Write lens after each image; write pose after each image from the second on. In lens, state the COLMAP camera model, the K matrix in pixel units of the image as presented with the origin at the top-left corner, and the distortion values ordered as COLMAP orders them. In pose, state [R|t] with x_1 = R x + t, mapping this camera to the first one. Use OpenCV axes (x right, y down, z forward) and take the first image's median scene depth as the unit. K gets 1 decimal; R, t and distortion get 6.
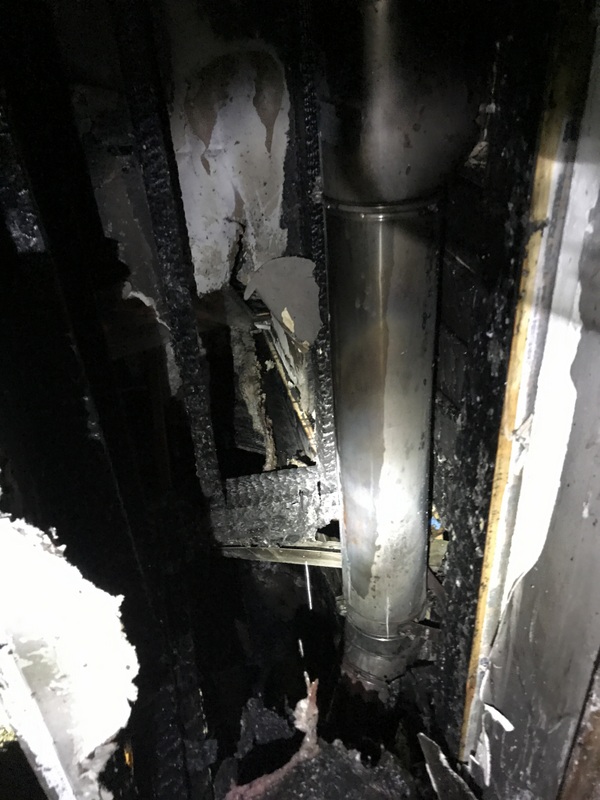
lens RADIAL K [[649.8, 0, 299.4], [0, 649.8, 397.4], [0, 0, 1]] dist [0.038808, -0.042489]
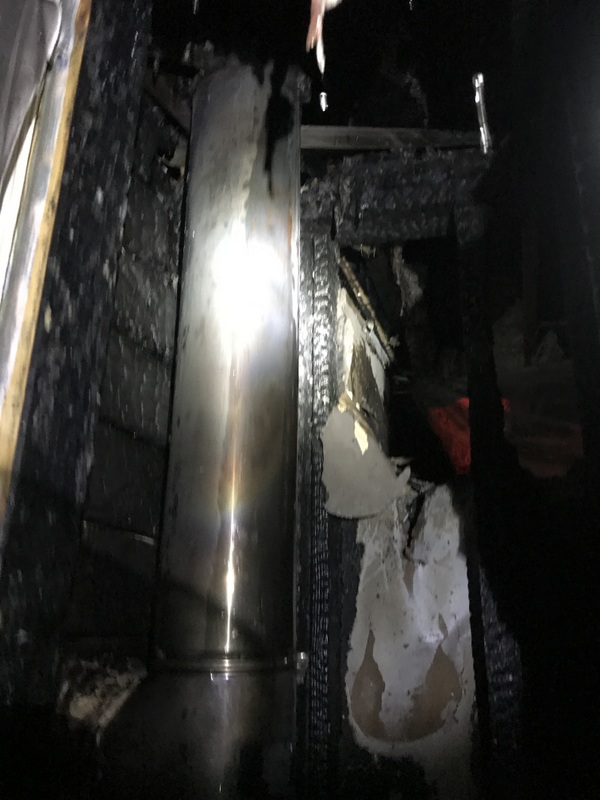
lens RADIAL K [[649.8, 0, 298.1], [0, 649.8, 400.3], [0, 0, 1]] dist [0.038808, -0.042489]
pose [[-0.992715, -0.050118, 0.109572, -0.028122], [0.022675, -0.970844, -0.238637, 0.142176], [0.118337, -0.234414, 0.964907, 0.183232]]
